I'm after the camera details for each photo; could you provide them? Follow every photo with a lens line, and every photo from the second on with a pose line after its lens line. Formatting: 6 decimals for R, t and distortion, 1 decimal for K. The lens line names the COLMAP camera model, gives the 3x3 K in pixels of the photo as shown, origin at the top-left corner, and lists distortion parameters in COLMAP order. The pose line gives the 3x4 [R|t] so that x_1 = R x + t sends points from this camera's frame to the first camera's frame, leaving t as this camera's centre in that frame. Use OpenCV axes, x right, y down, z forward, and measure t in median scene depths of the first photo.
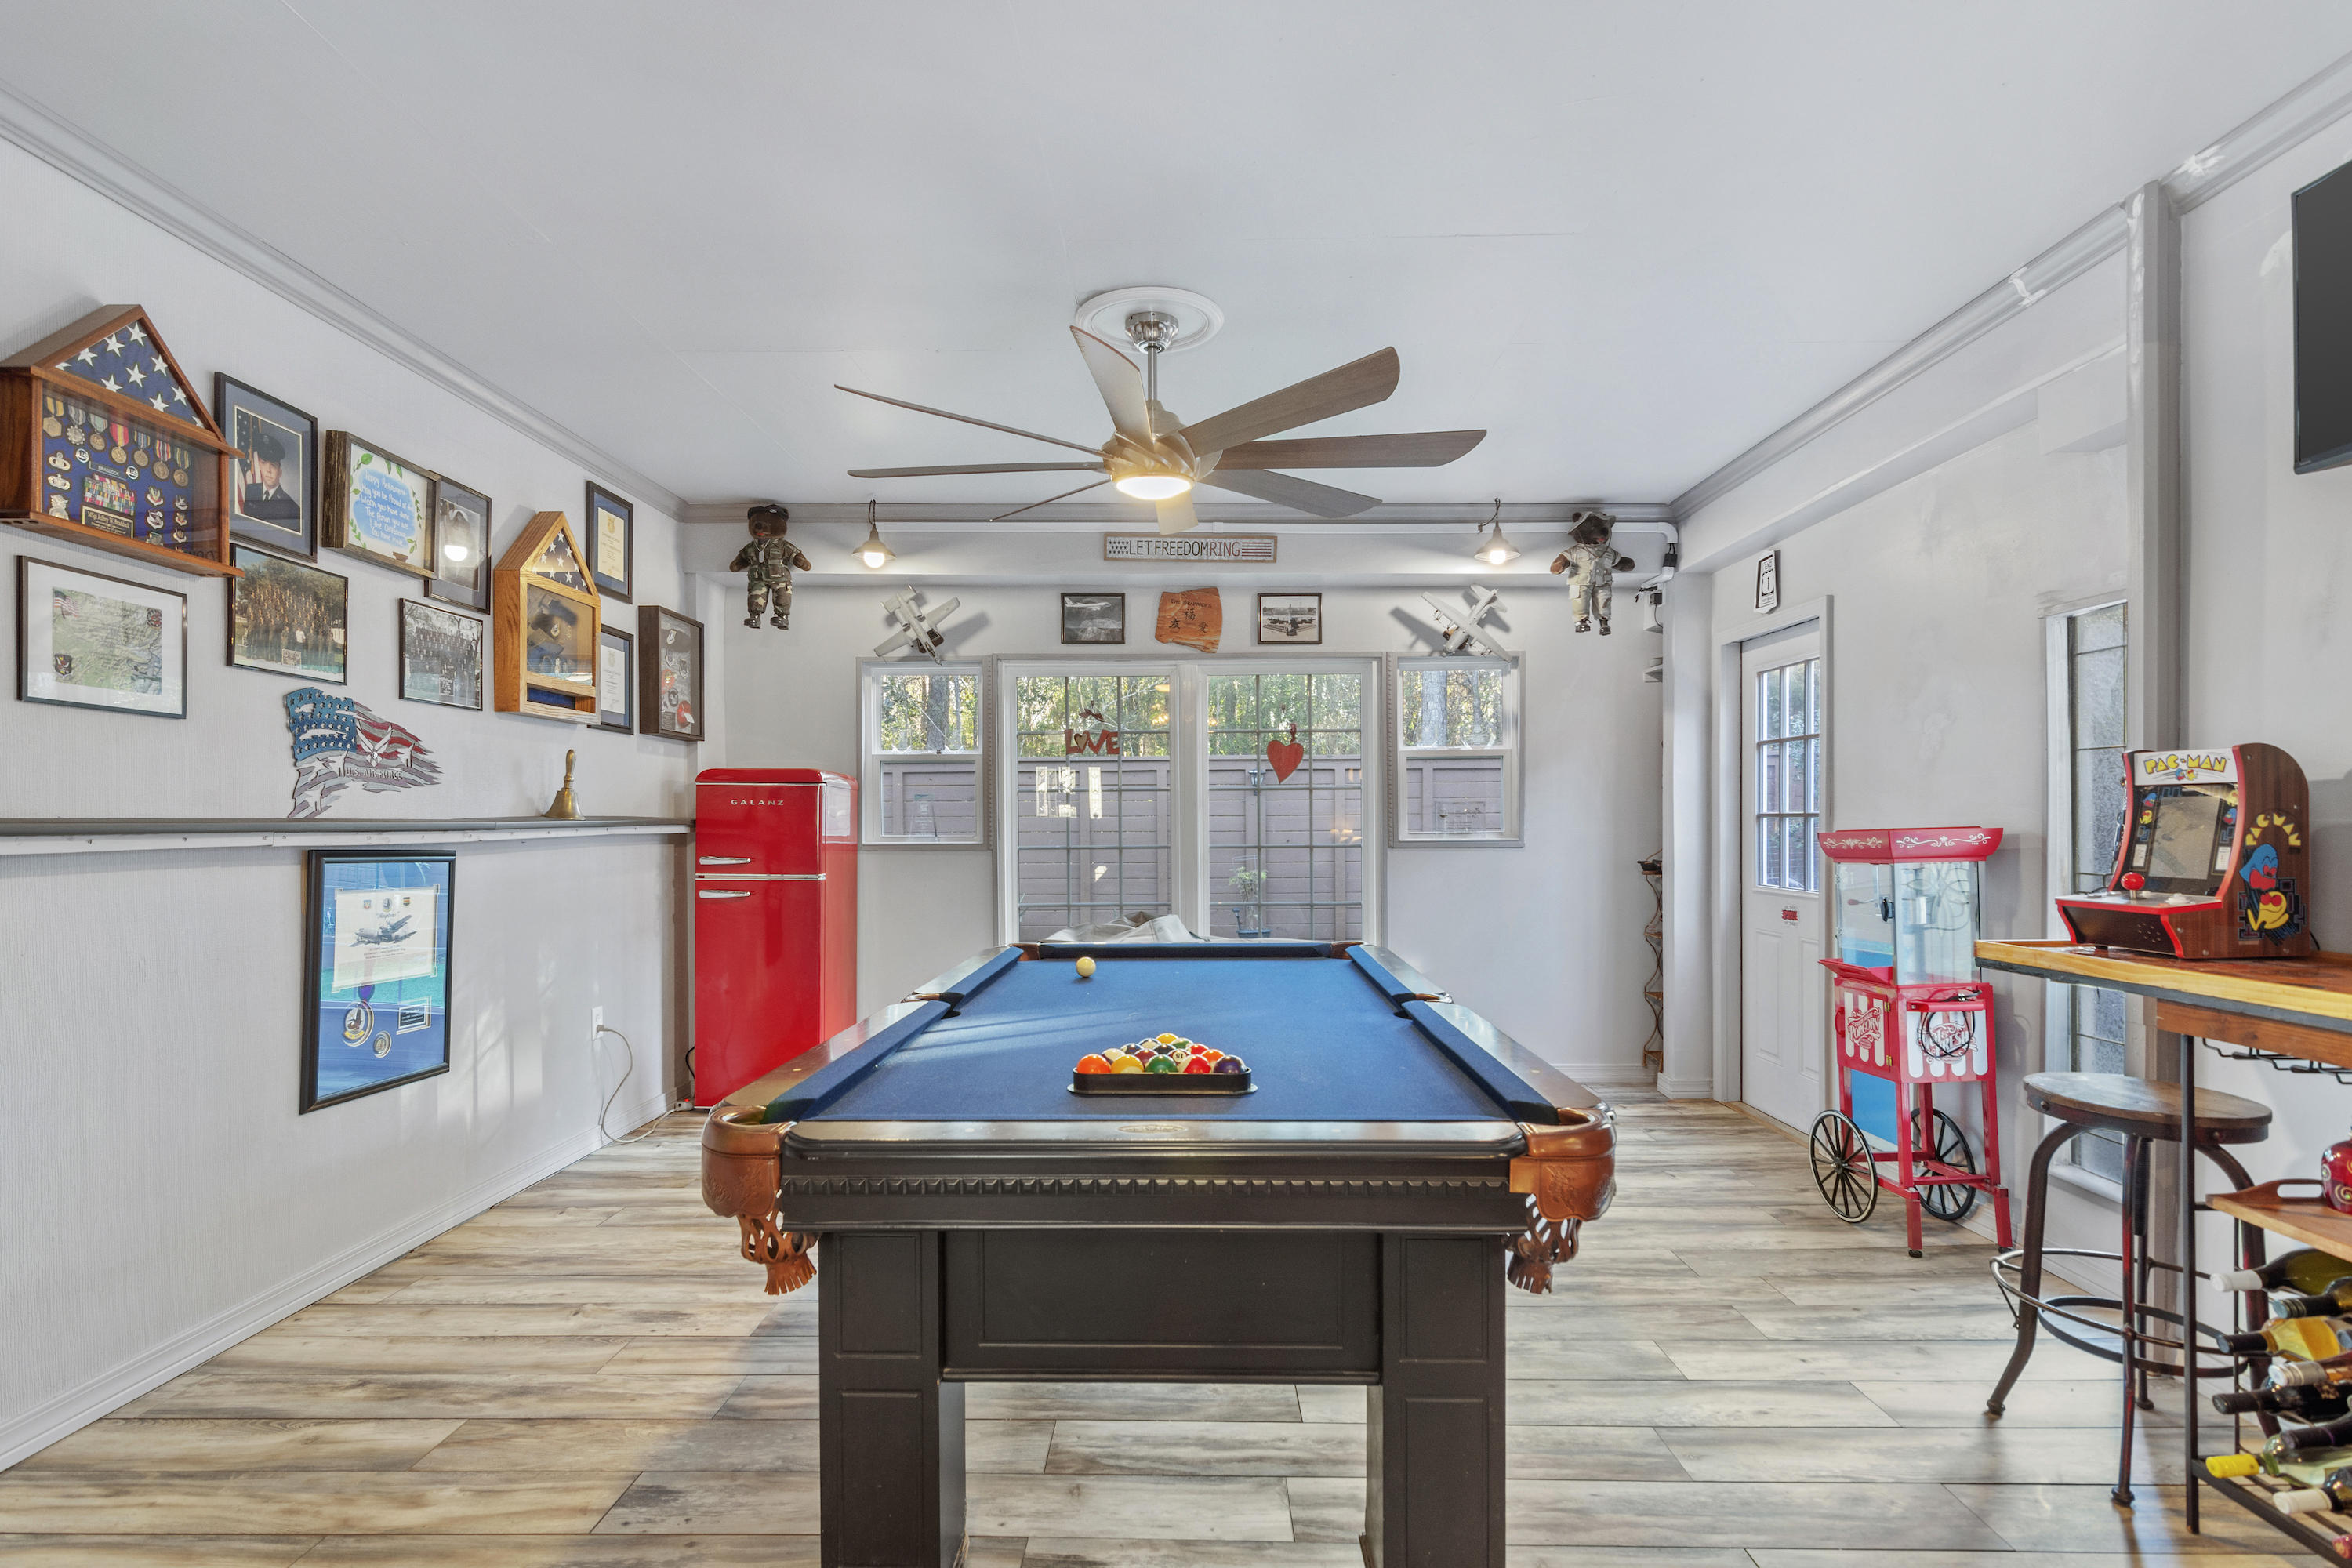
lens RADIAL K [[1162.6, 0, 1156.4], [0, 1162.6, 827.5], [0, 0, 1]] dist [-0.013834, 0.004193]
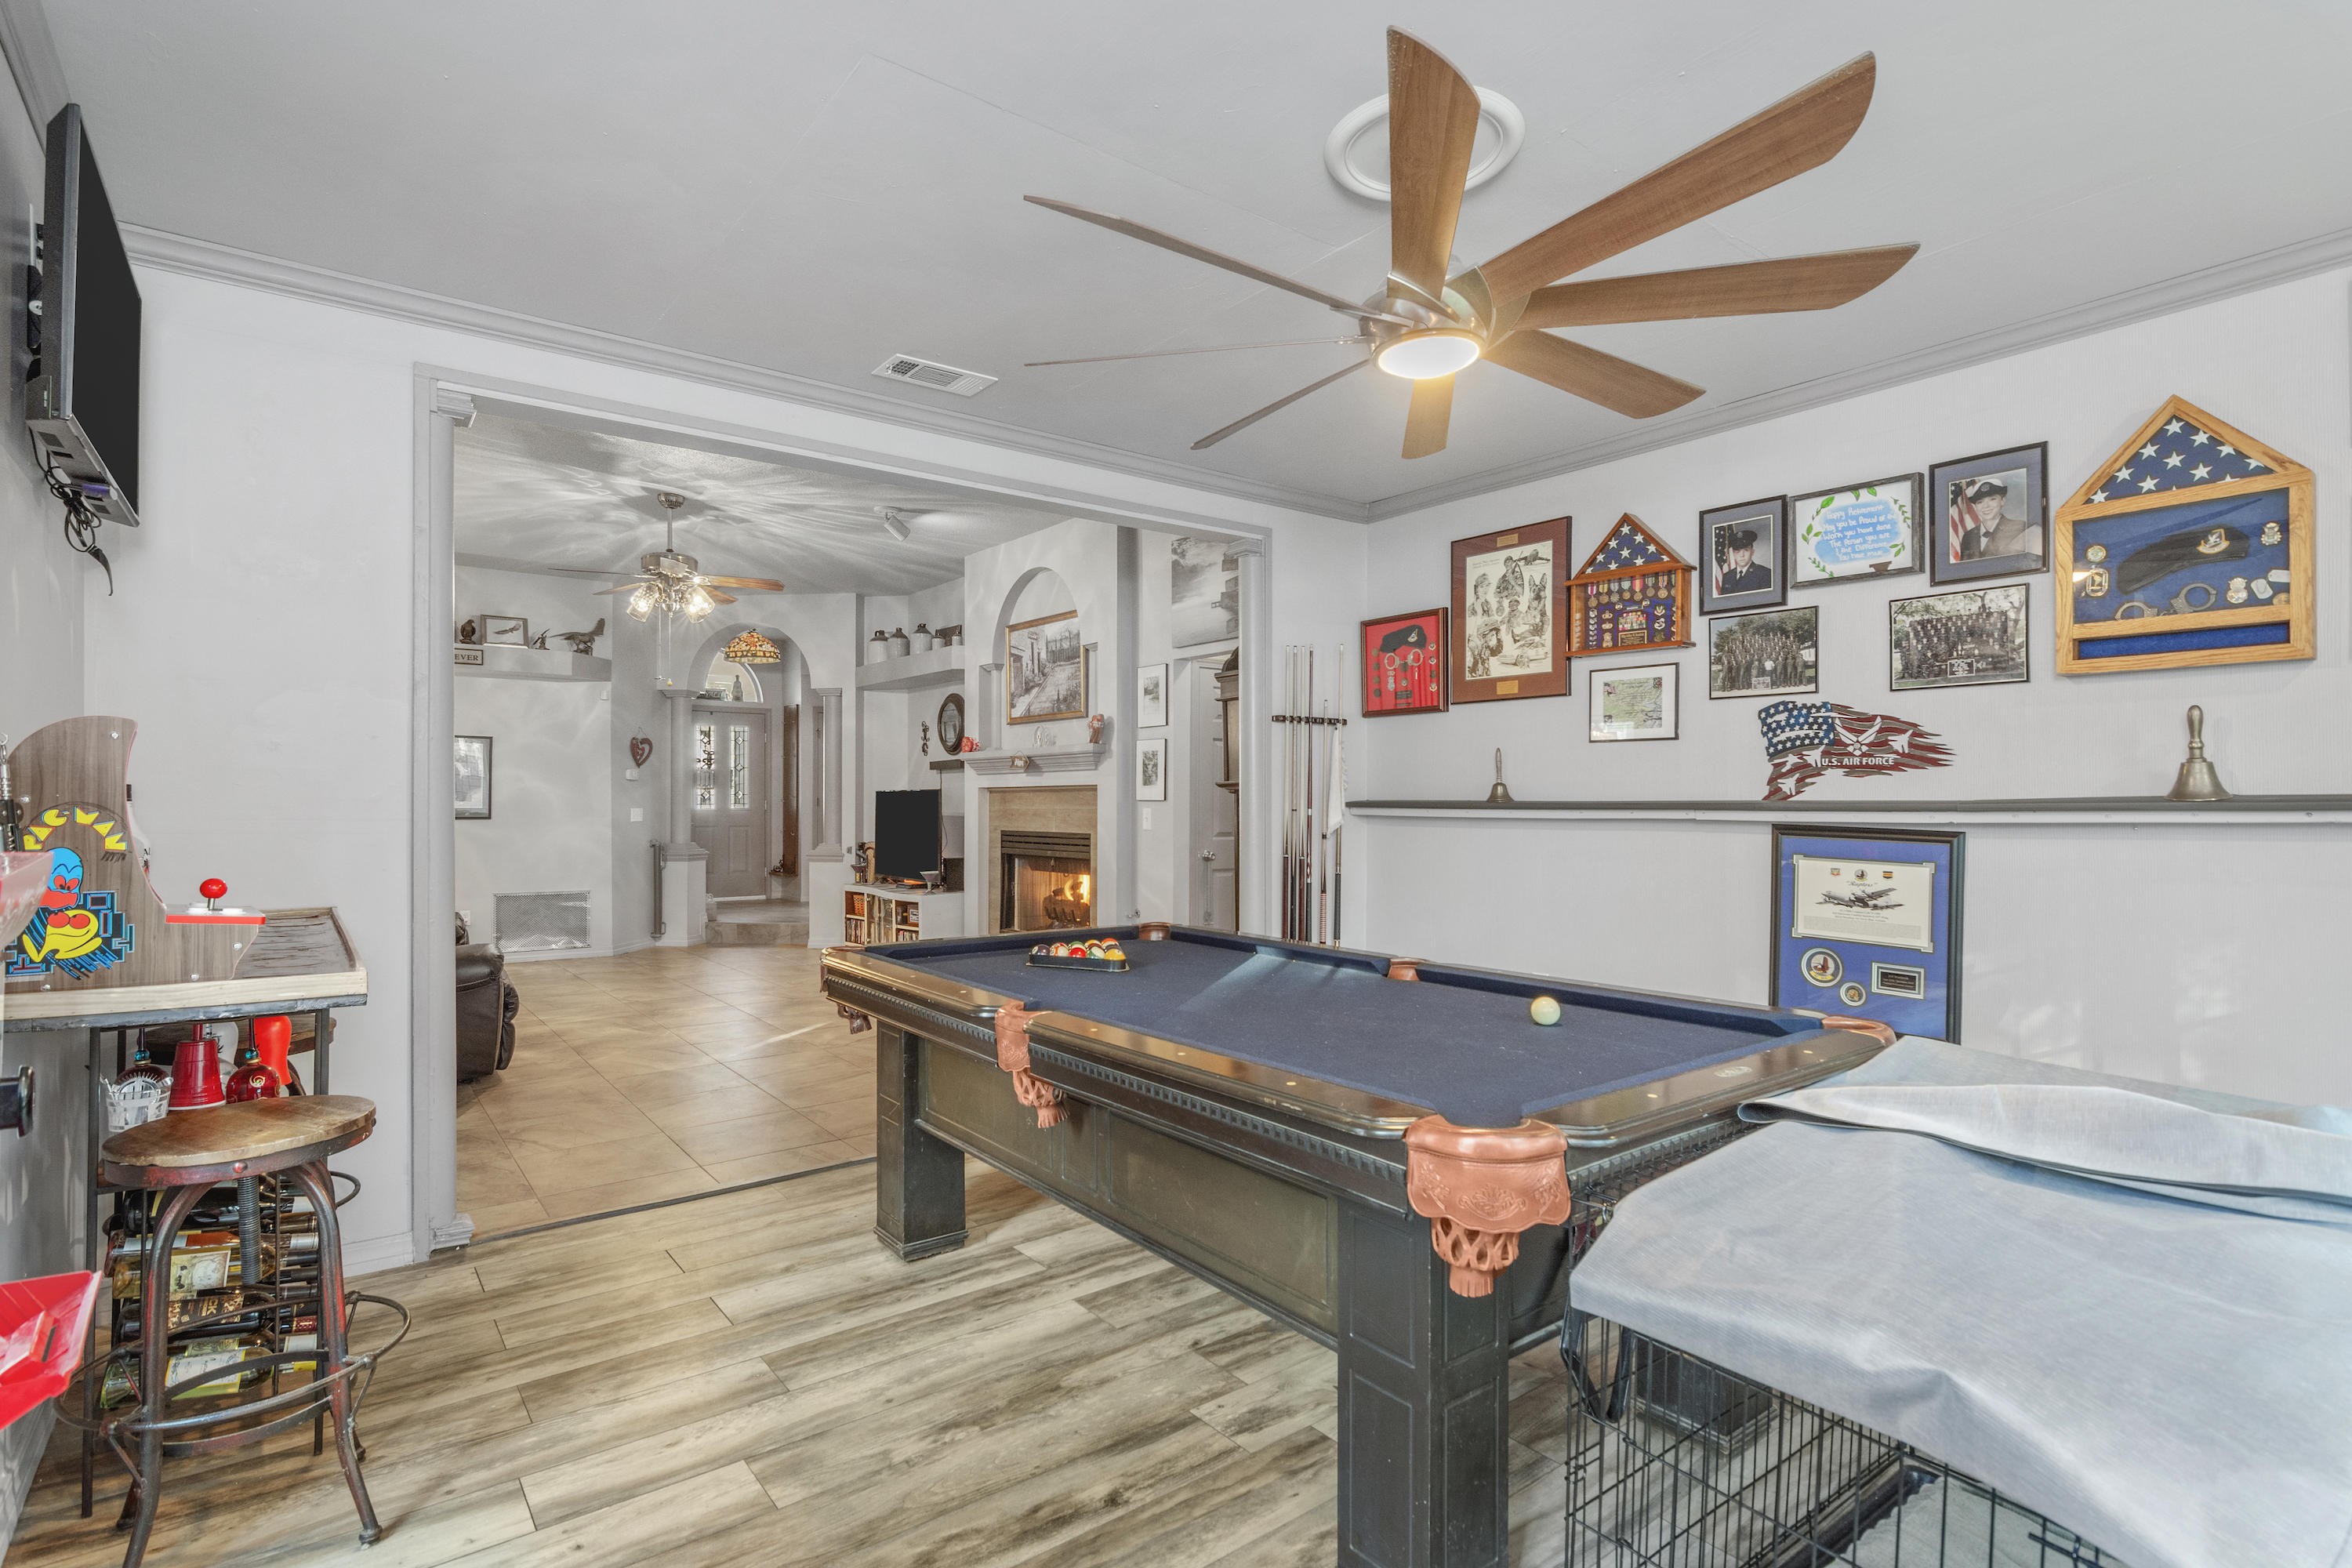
lens RADIAL K [[1162.6, 0, 1180.3], [0, 1162.6, 788.0], [0, 0, 1]] dist [-0.013834, 0.004193]
pose [[-0.771389, -0.002242, -0.636359, 0.604580], [0.002504, 0.999975, -0.006558, -0.014217], [0.636358, -0.006653, -0.771365, 1.494143]]
